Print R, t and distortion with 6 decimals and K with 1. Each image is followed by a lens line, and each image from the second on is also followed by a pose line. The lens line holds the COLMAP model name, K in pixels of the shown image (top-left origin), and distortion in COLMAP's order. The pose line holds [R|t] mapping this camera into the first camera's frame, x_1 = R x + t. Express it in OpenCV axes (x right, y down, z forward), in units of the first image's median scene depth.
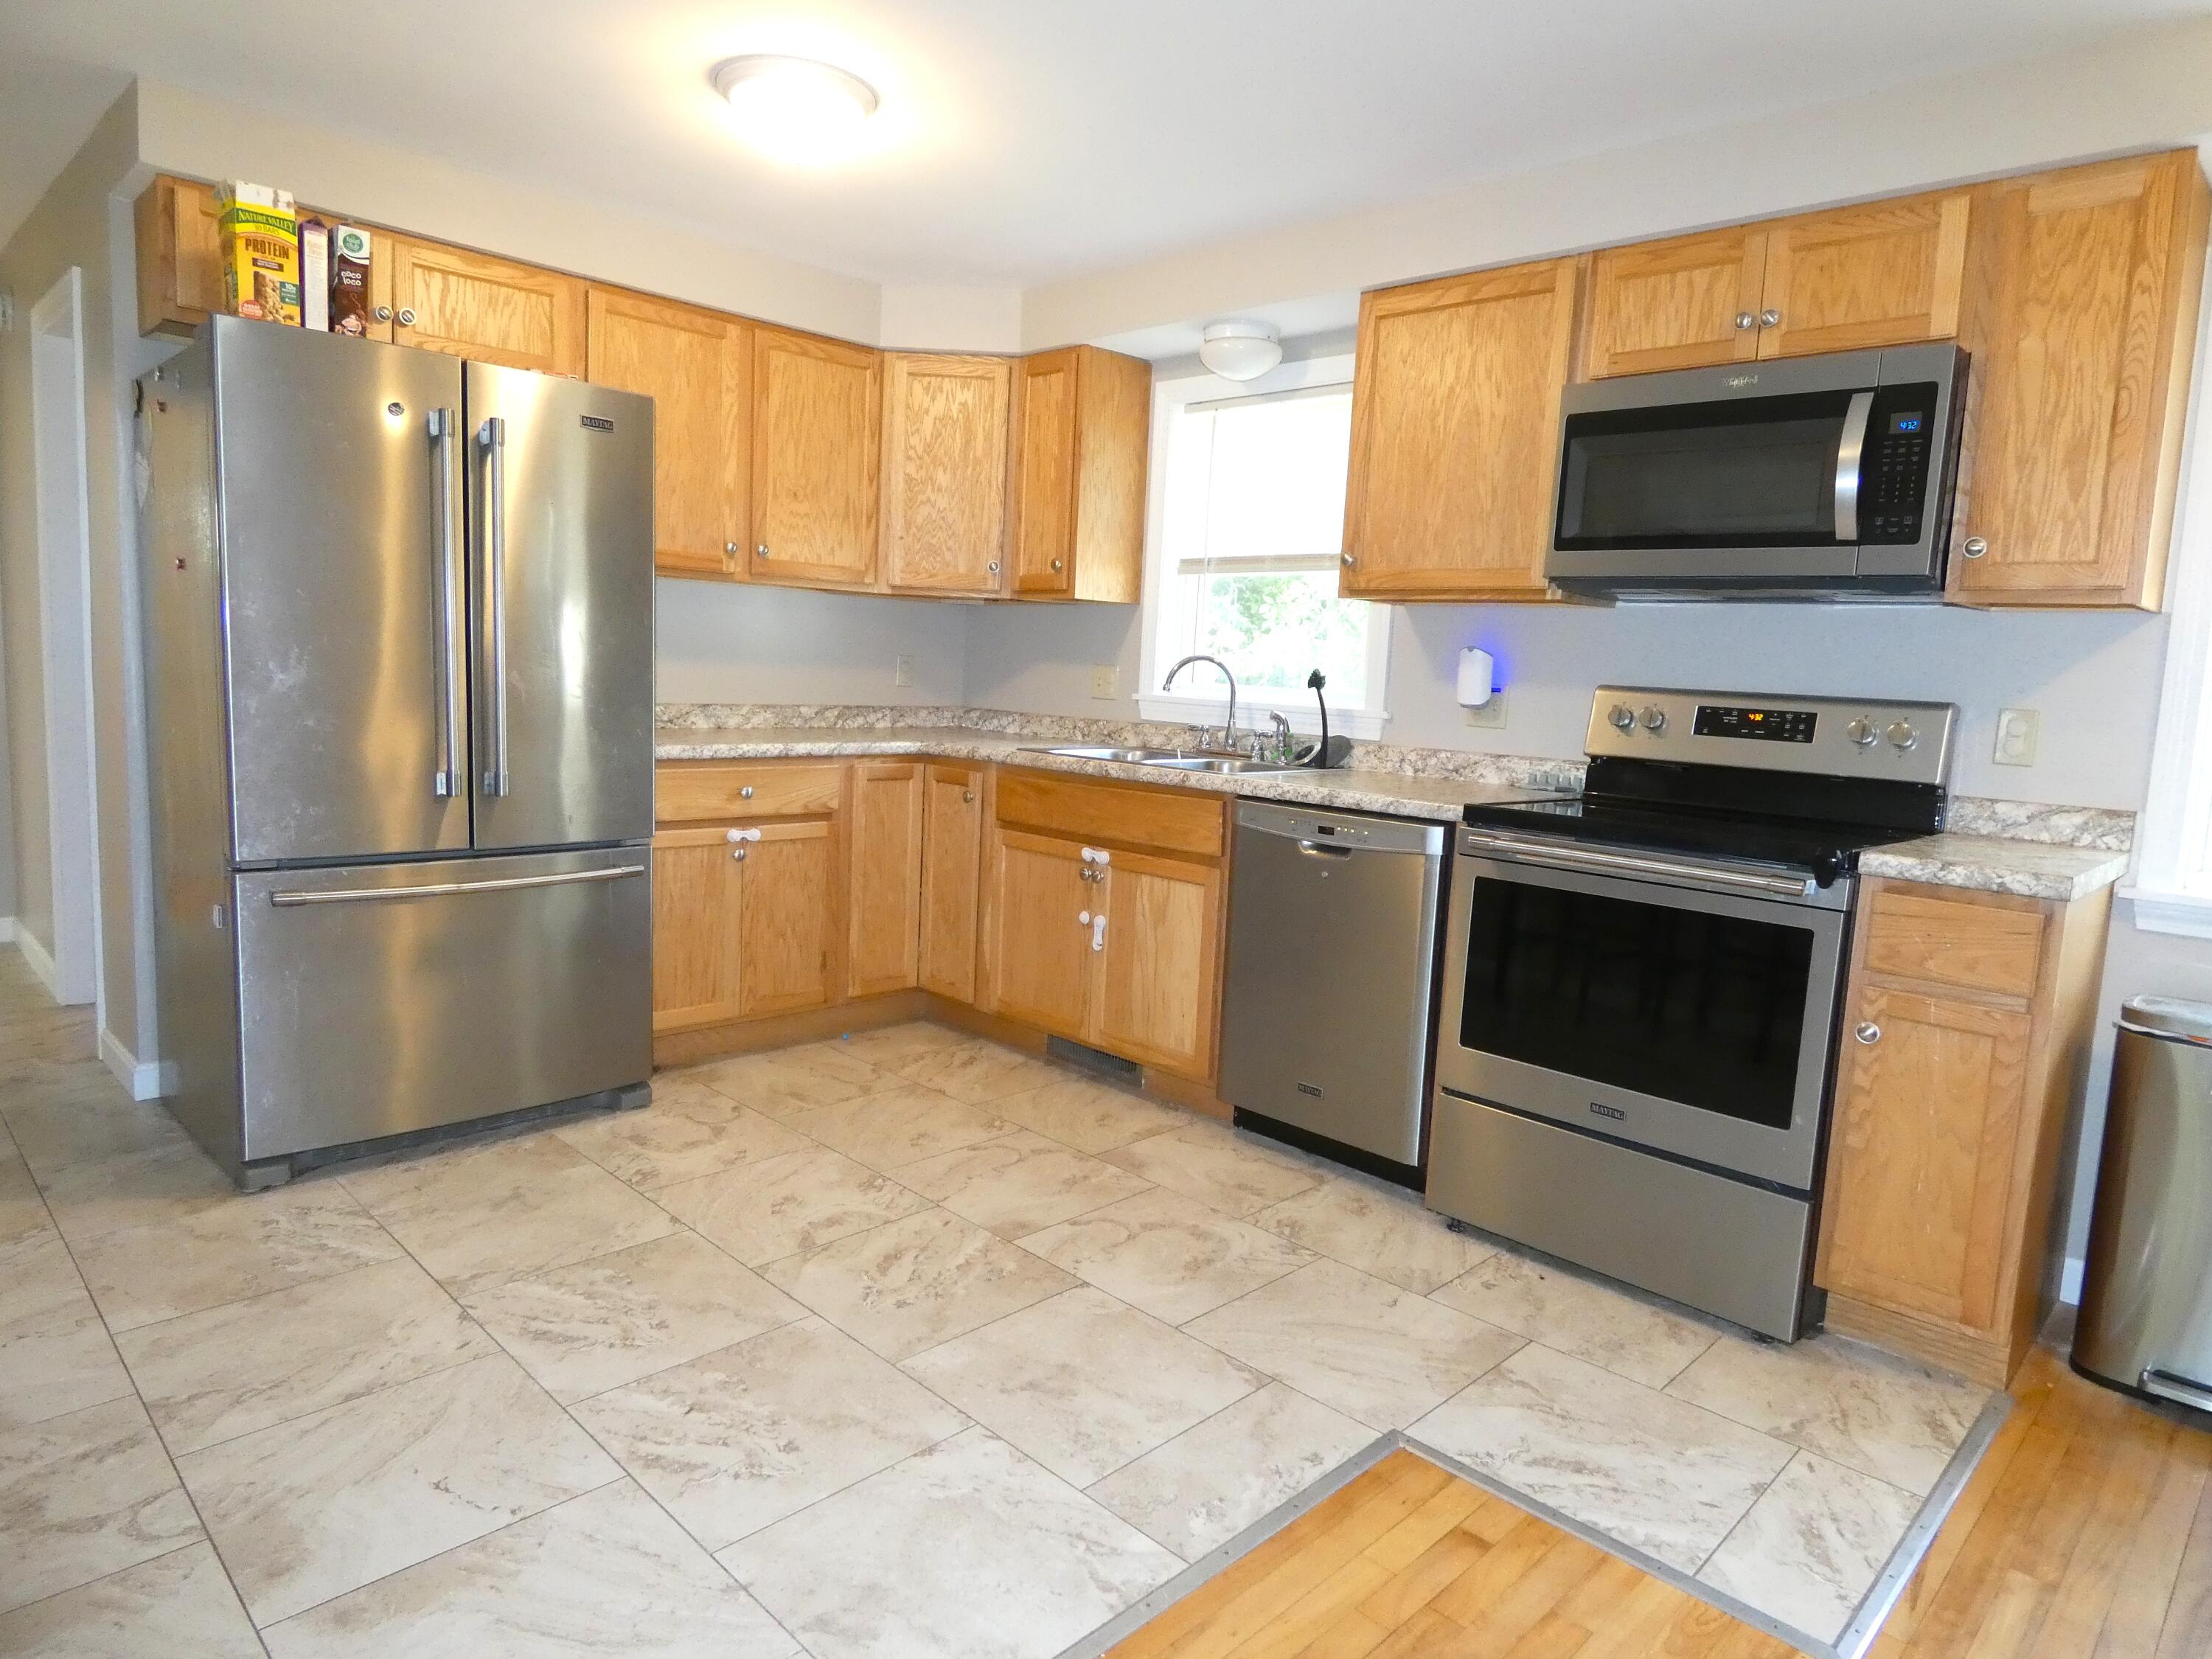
lens RADIAL K [[1309.8, 0, 1111.8], [0, 1309.8, 822.8], [0, 0, 1]] dist [-0.017287, -0.003266]
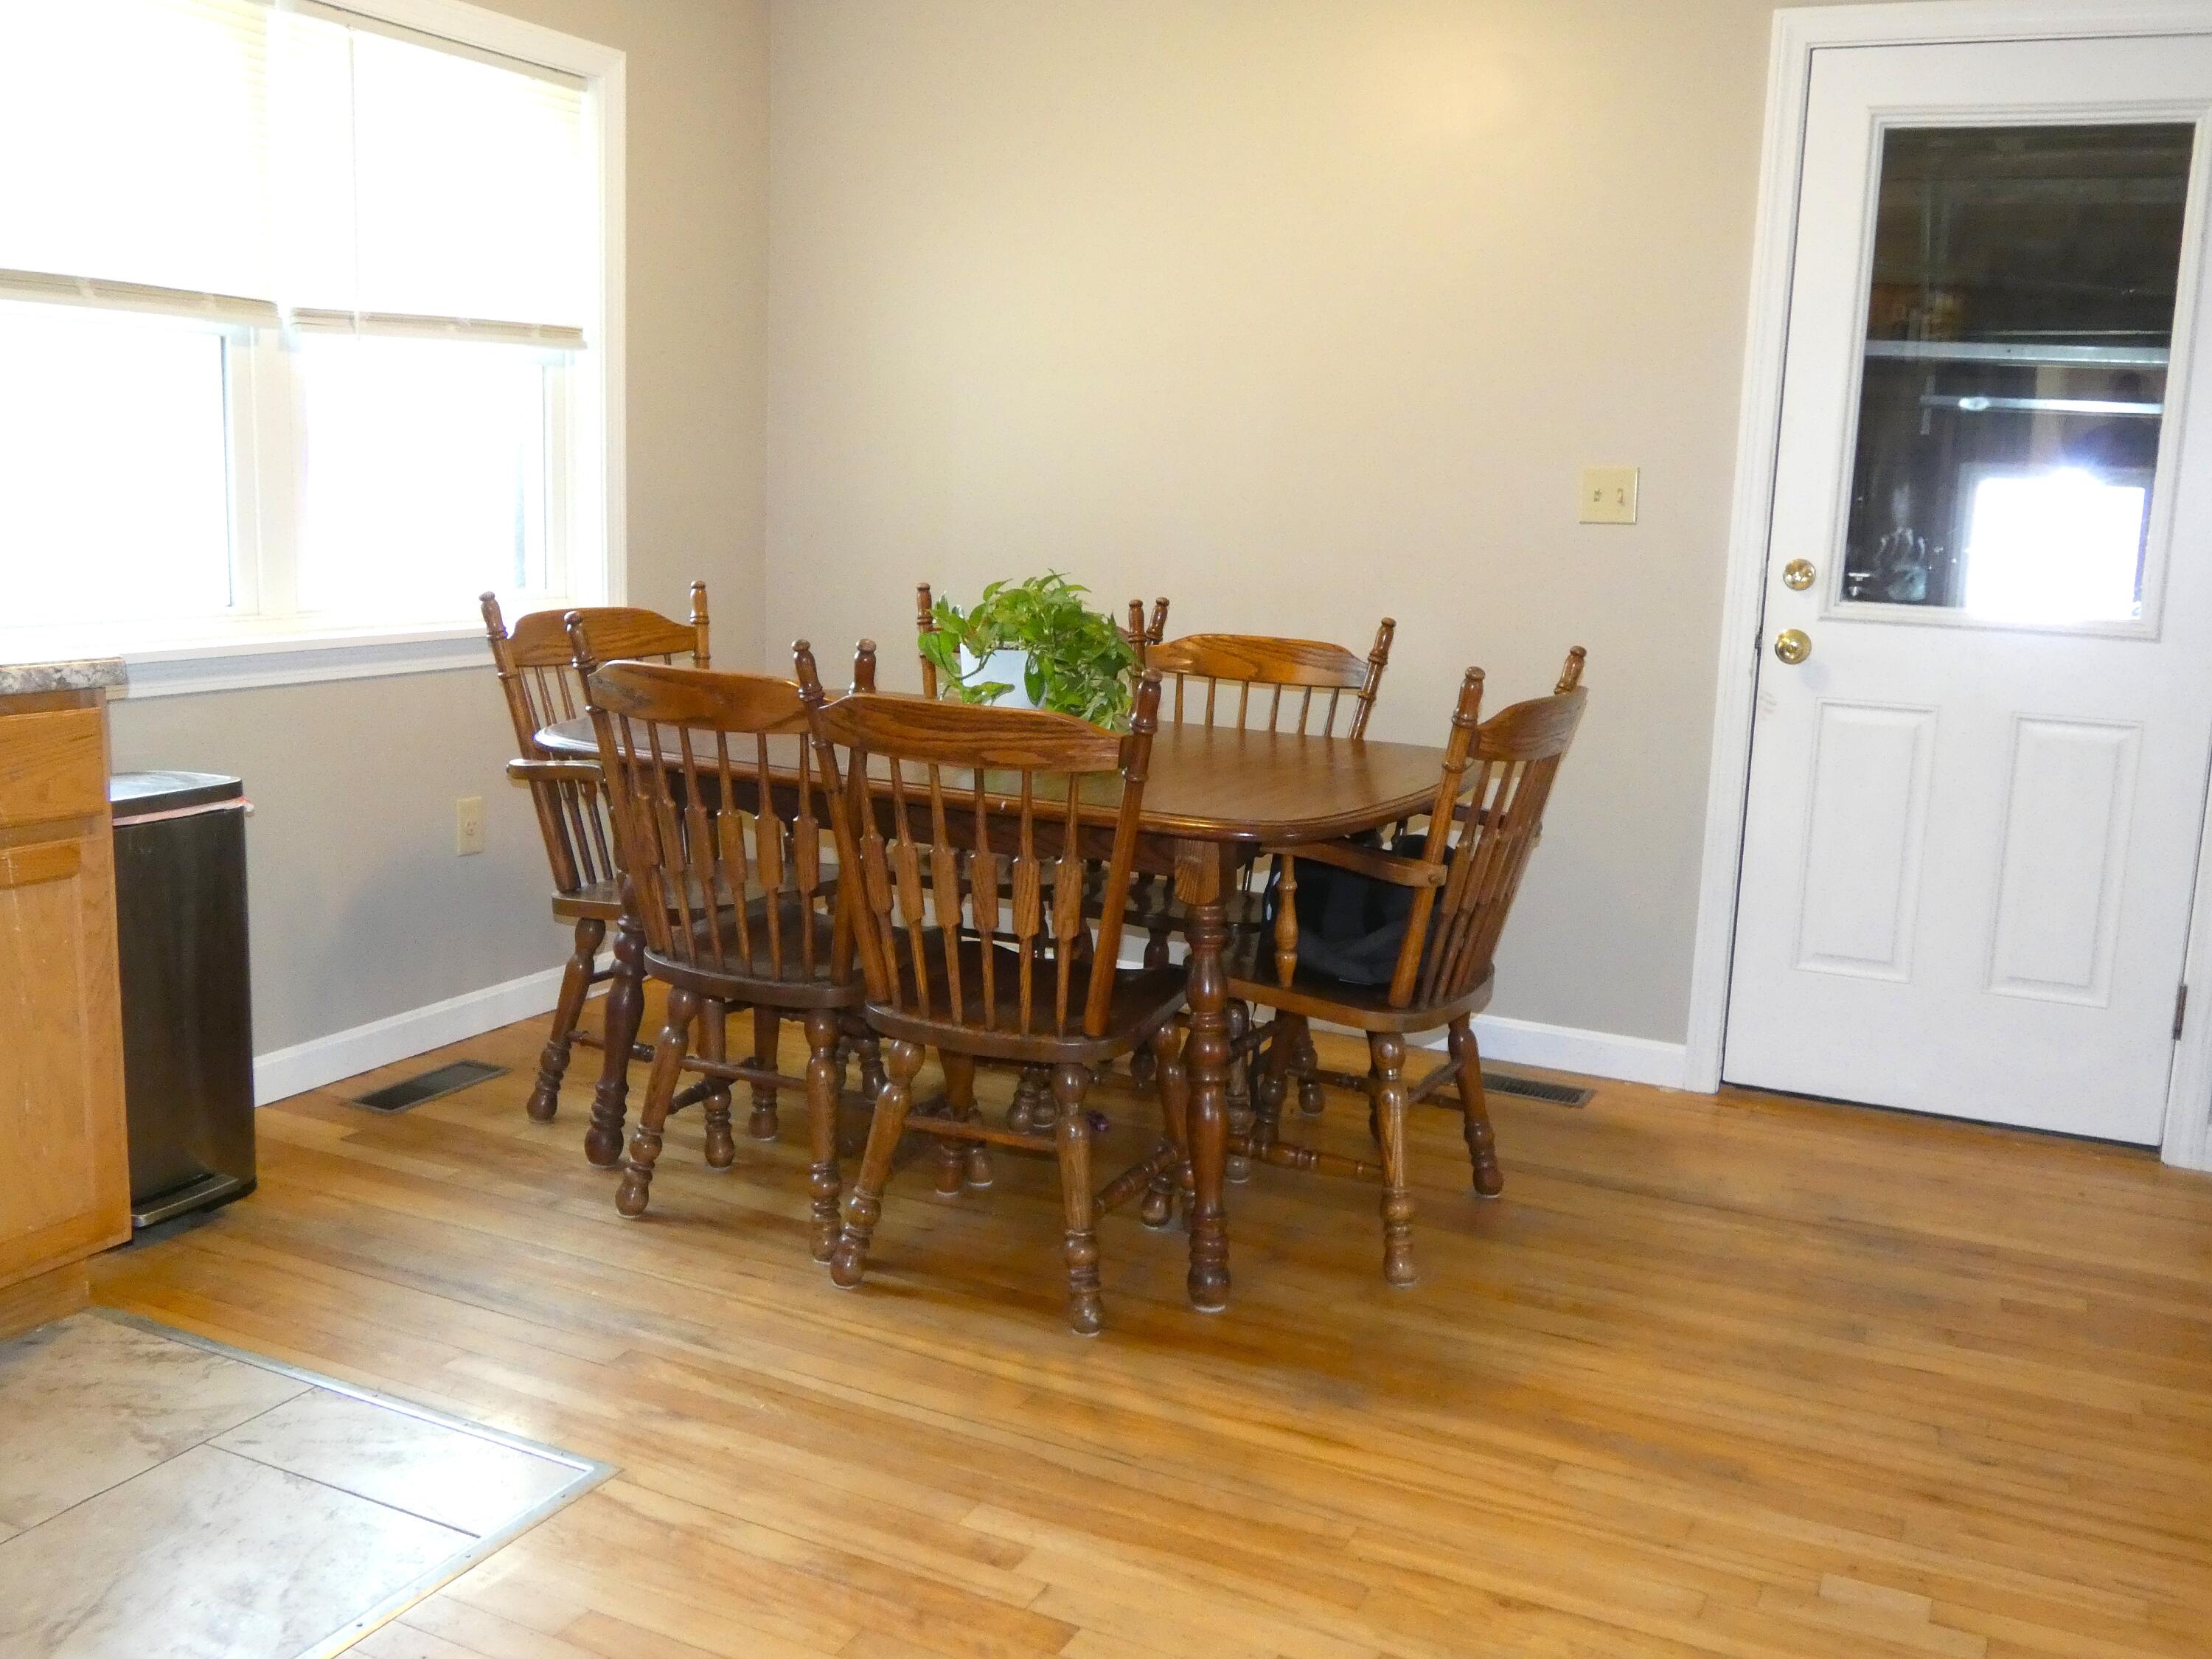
lens RADIAL K [[2021.4, 0, 1106.0], [0, 2021.4, 829.5], [0, 0, 1]] dist [-0.002175, -0.016026]
pose [[-0.321062, -0.218710, 0.921458, -0.493744], [0.058227, 0.966570, 0.249705, -0.100503], [-0.945267, 0.133825, -0.297594, 0.601511]]
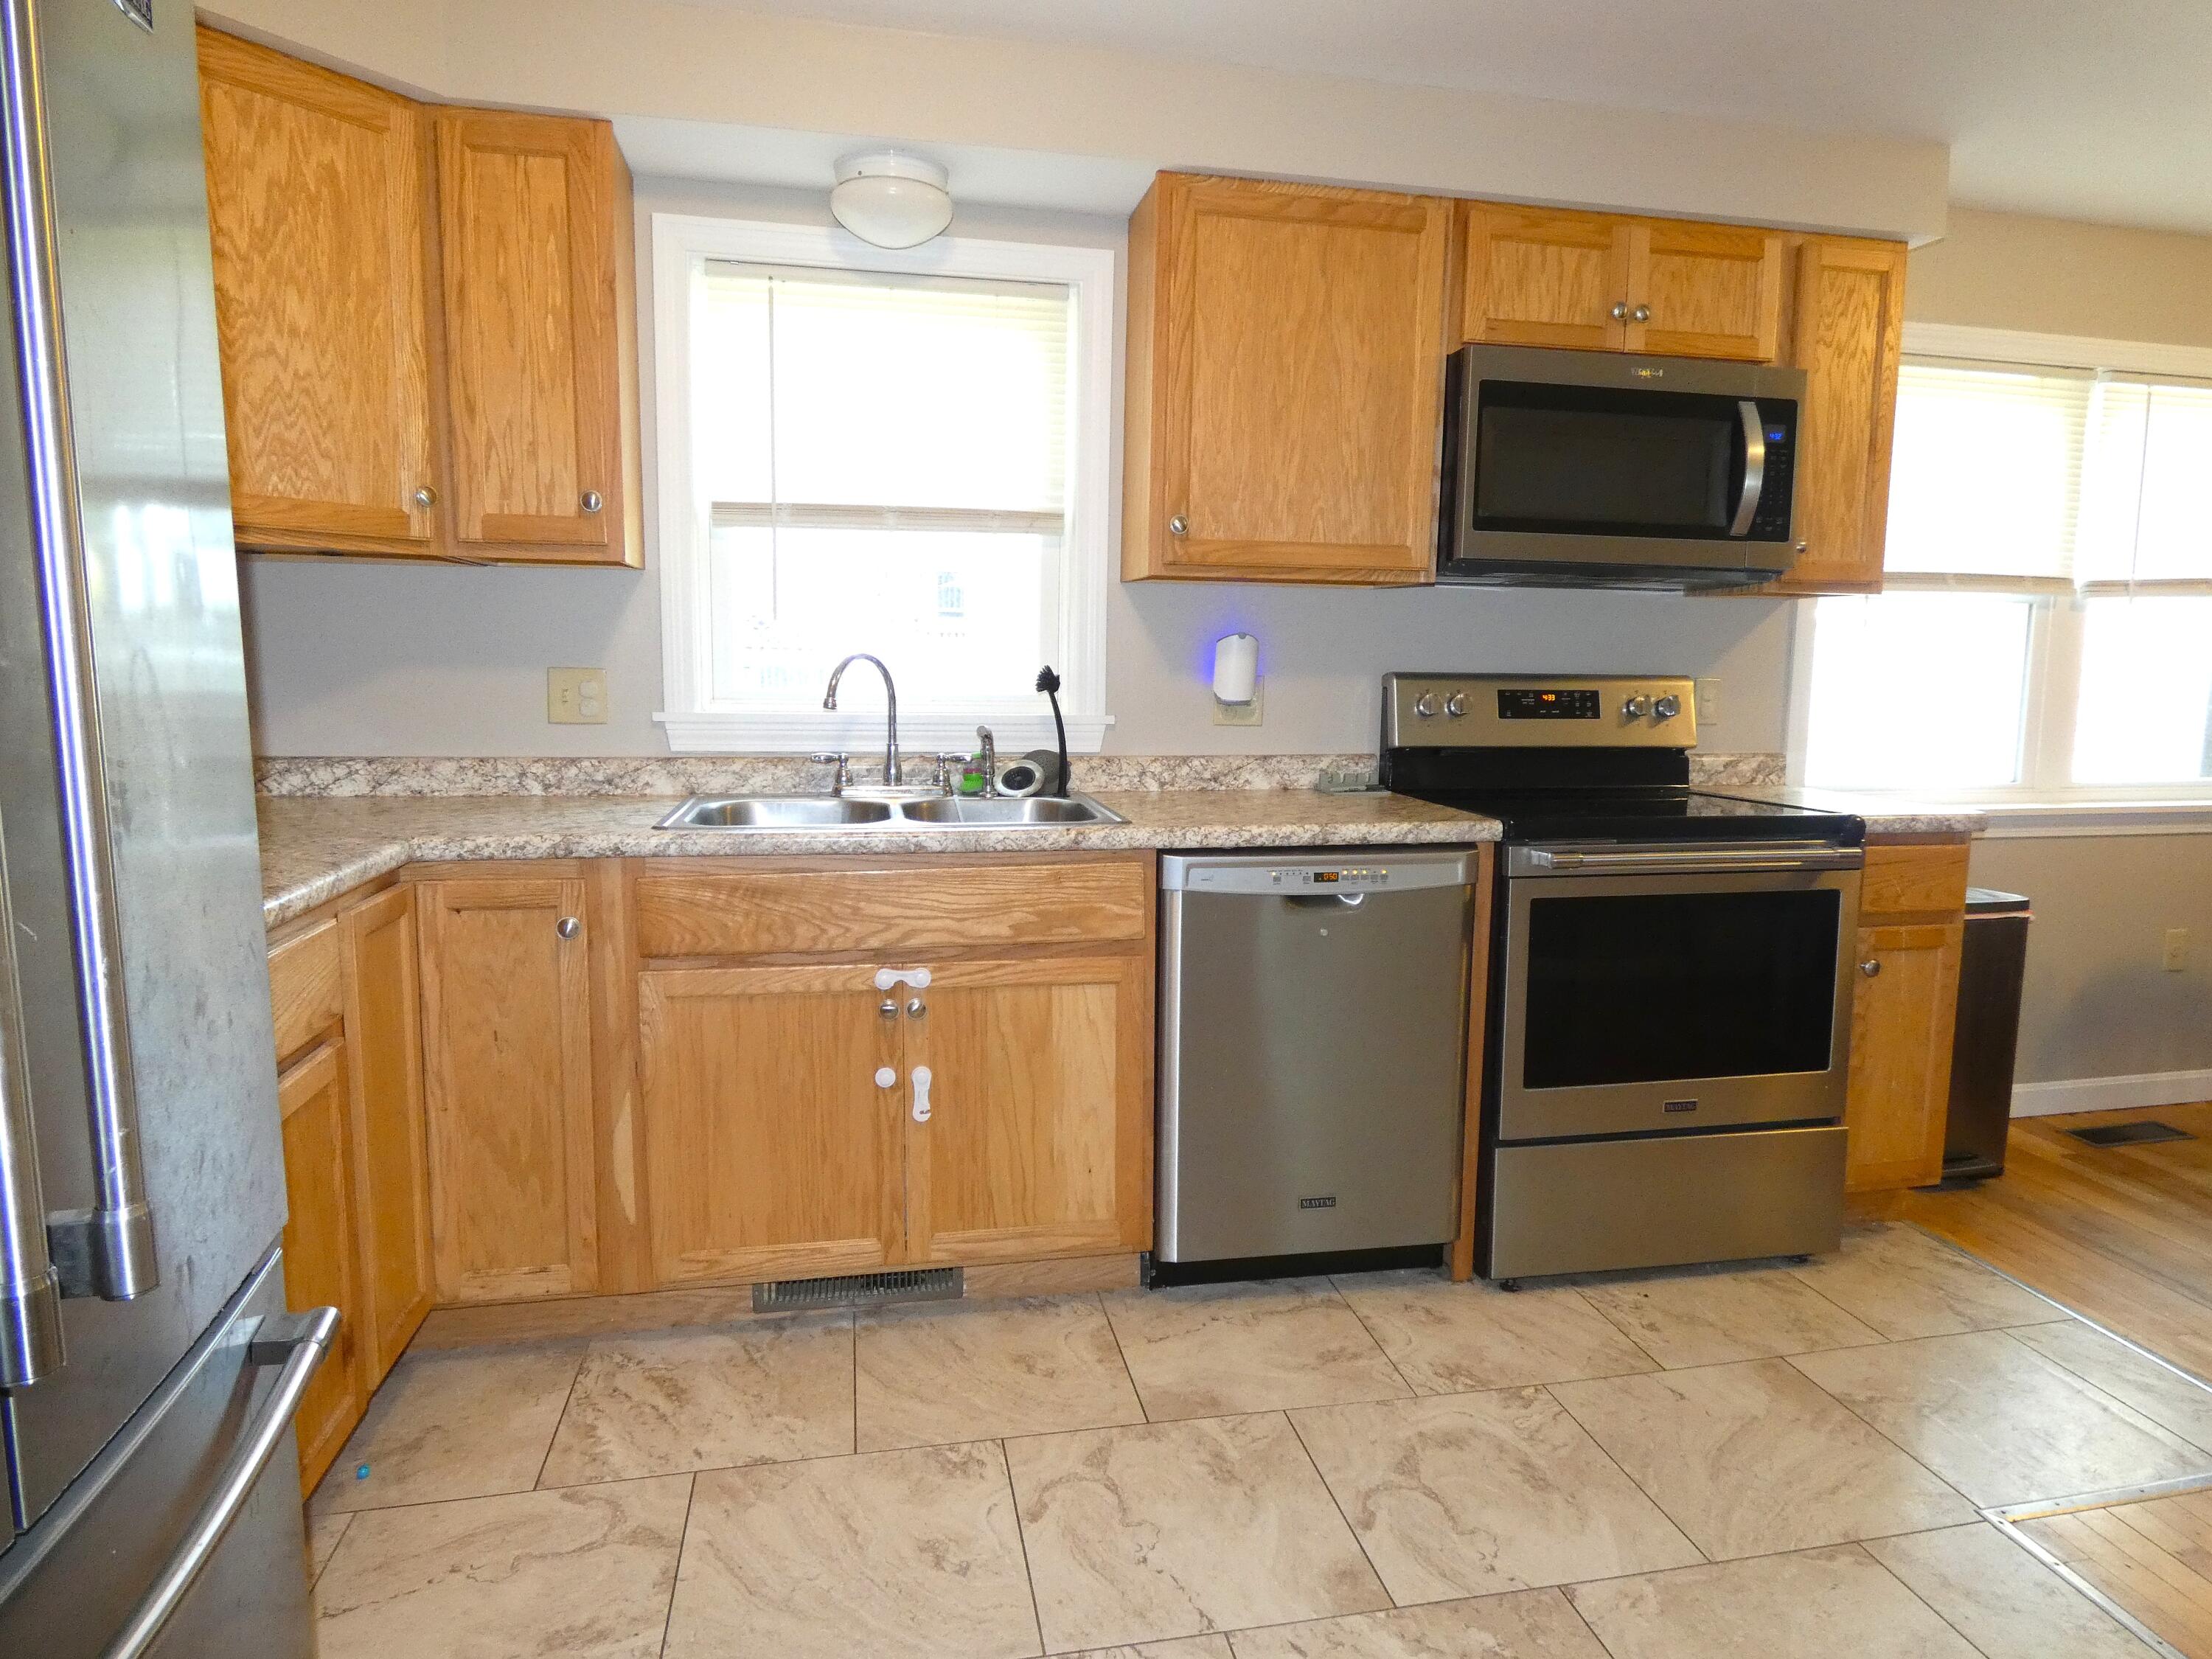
lens RADIAL K [[1319.6, 0, 1114.1], [0, 1319.6, 830.2], [0, 0, 1]] dist [-0.000490, -0.019378]
pose [[0.559150, -0.147260, 0.815883, -0.607522], [0.114025, 0.988406, 0.100254, -0.128018], [-0.821188, 0.036974, 0.569459, 0.723288]]
